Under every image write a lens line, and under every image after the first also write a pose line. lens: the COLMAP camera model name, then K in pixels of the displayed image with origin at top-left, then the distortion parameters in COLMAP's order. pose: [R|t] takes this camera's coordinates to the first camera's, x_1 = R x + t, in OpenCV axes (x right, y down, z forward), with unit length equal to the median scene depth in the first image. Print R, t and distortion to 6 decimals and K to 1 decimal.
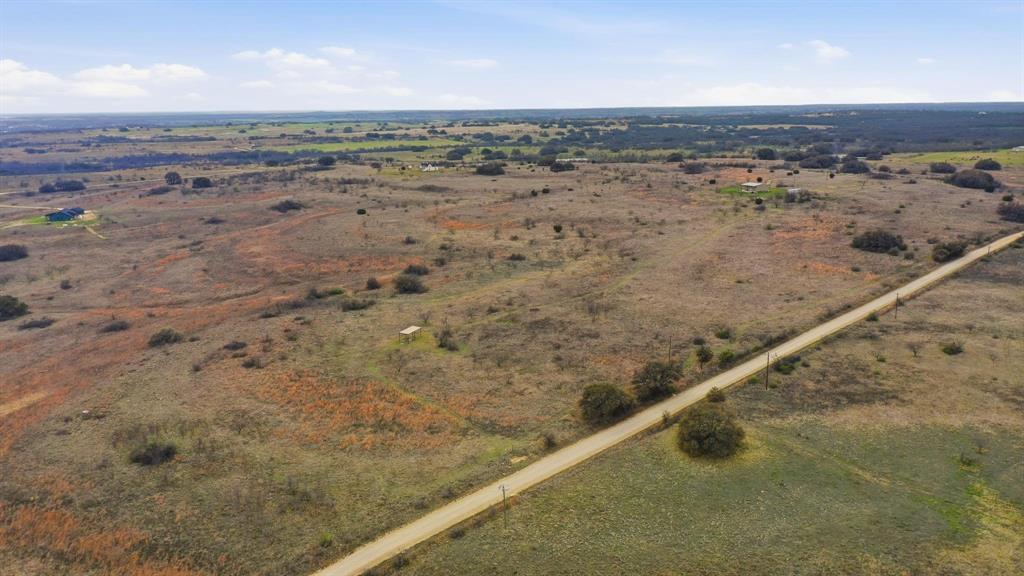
lens RADIAL K [[802.6, 0, 512.0], [0, 802.6, 288.0], [0, 0, 1]] dist [-0.002242, 0.001298]
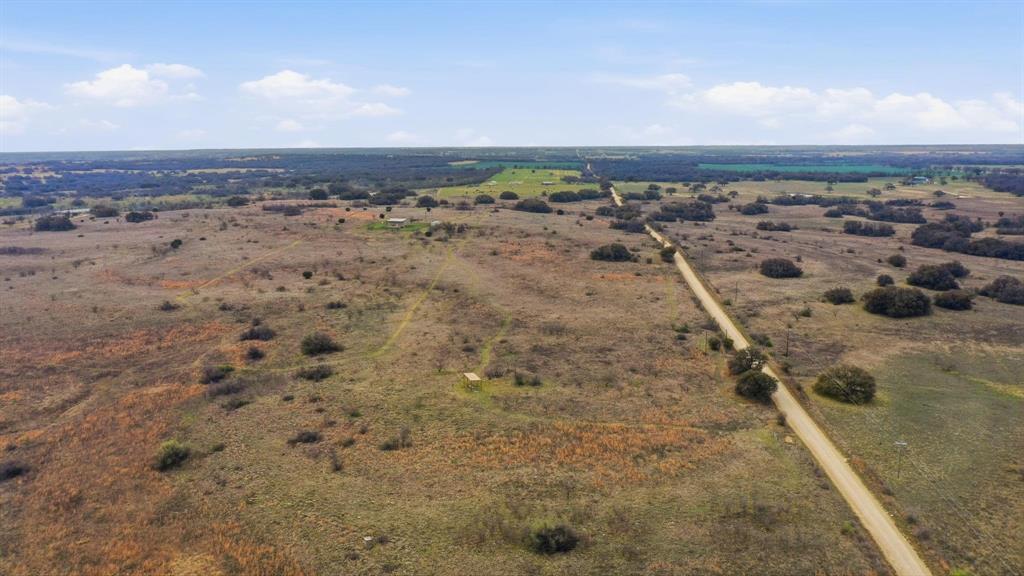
lens RADIAL K [[802.6, 0, 512.0], [0, 802.6, 288.0], [0, 0, 1]] dist [-0.002242, 0.001298]
pose [[0.742798, -0.112746, 0.659954, -0.191794], [0.148179, 0.988958, 0.002173, -0.012661], [-0.652912, 0.096177, 0.751303, 0.067908]]
